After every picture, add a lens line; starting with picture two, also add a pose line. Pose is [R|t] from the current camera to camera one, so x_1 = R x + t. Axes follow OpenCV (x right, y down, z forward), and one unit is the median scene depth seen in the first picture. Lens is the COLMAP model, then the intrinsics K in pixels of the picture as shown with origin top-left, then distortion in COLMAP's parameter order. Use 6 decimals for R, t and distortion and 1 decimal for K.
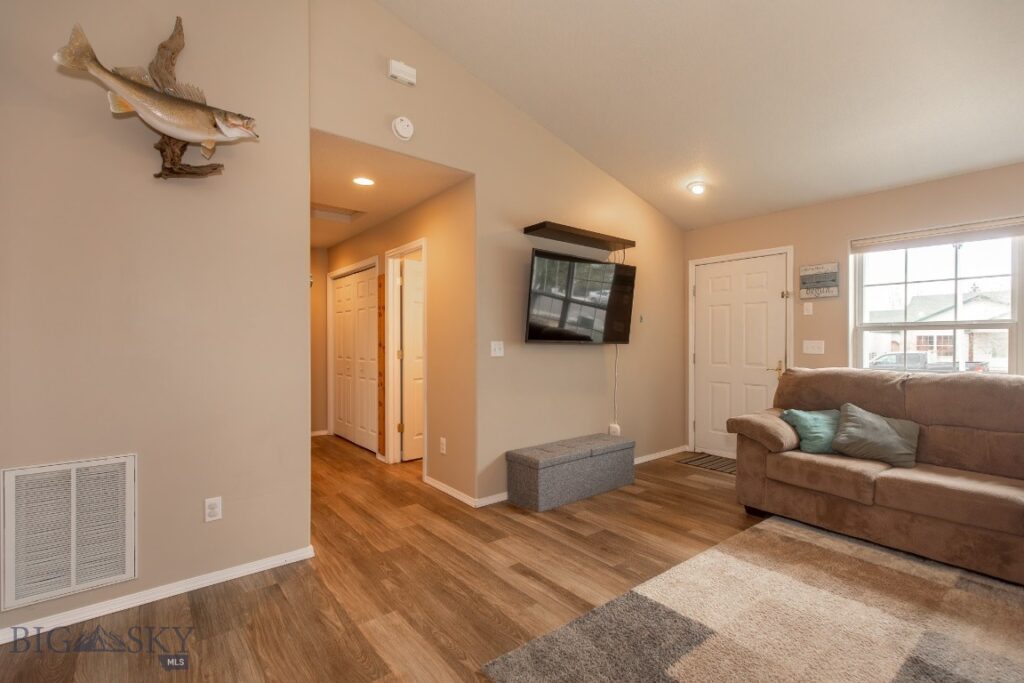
lens RADIAL K [[460.4, 0, 512.3], [0, 460.4, 344.5], [0, 0, 1]] dist [0.005515, 0.000654]
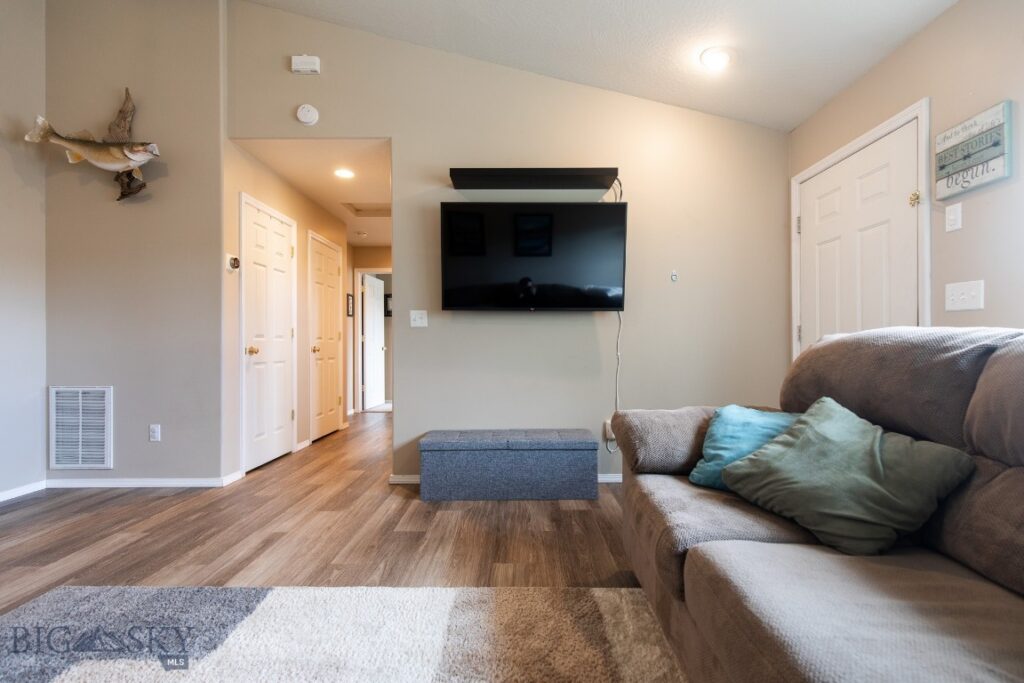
lens RADIAL K [[460.4, 0, 512.3], [0, 460.4, 344.5], [0, 0, 1]] dist [0.005515, 0.000654]
pose [[0.775985, -0.005592, -0.630727, 0.806385], [0.002166, 0.999978, -0.006201, 0.078075], [0.630748, 0.003445, 0.775980, 0.458290]]
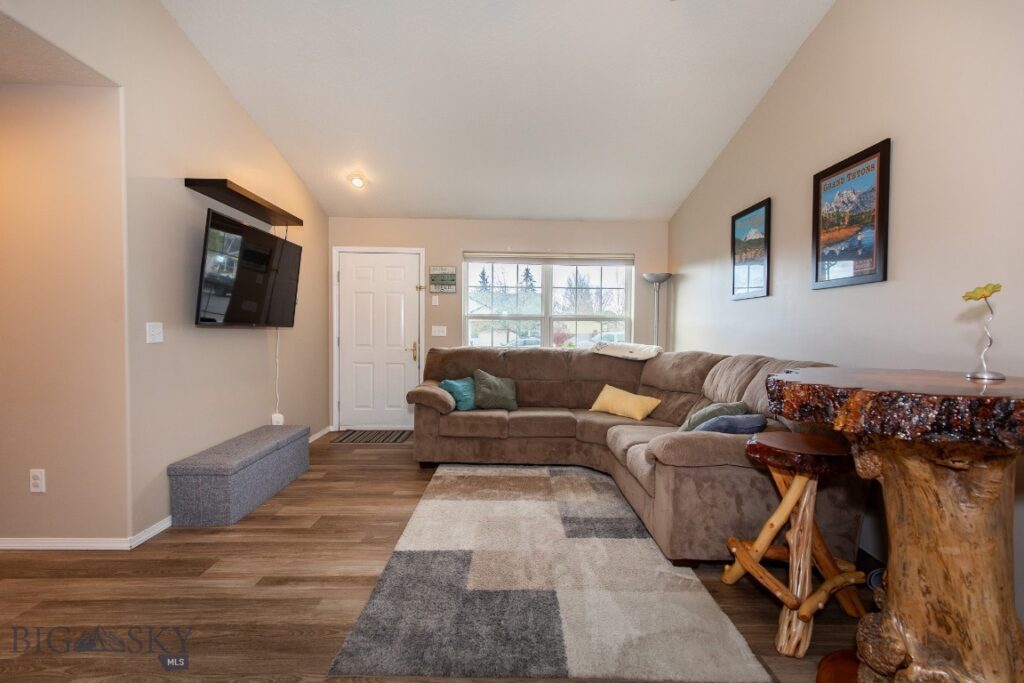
lens RADIAL K [[460.4, 0, 512.3], [0, 460.4, 344.5], [0, 0, 1]] dist [0.005515, 0.000654]
pose [[0.611578, -0.021314, 0.790897, -0.315230], [-0.007038, 0.999451, 0.032377, -0.000131], [-0.791153, -0.025368, 0.611093, 0.082767]]
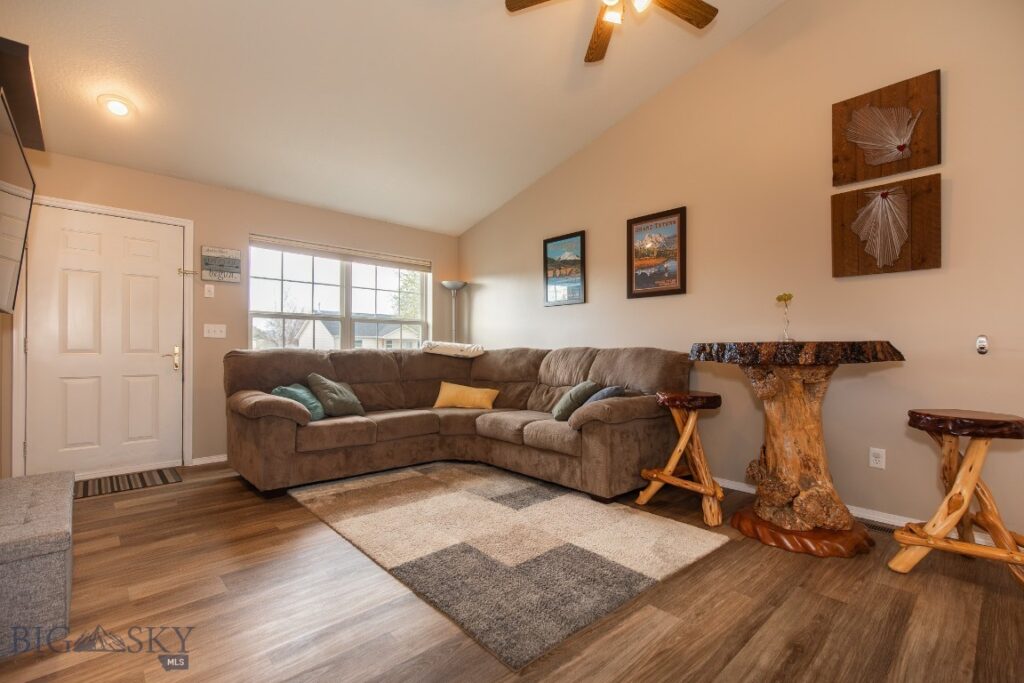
lens RADIAL K [[462.4, 0, 516.1], [0, 462.4, 345.1], [0, 0, 1]] dist [0.013610, 0.000045]
pose [[-0.075445, 0.005314, 0.997136, -0.521468], [0.000657, 0.999986, -0.005280, 0.056627], [-0.997150, 0.000257, -0.075448, 0.593377]]
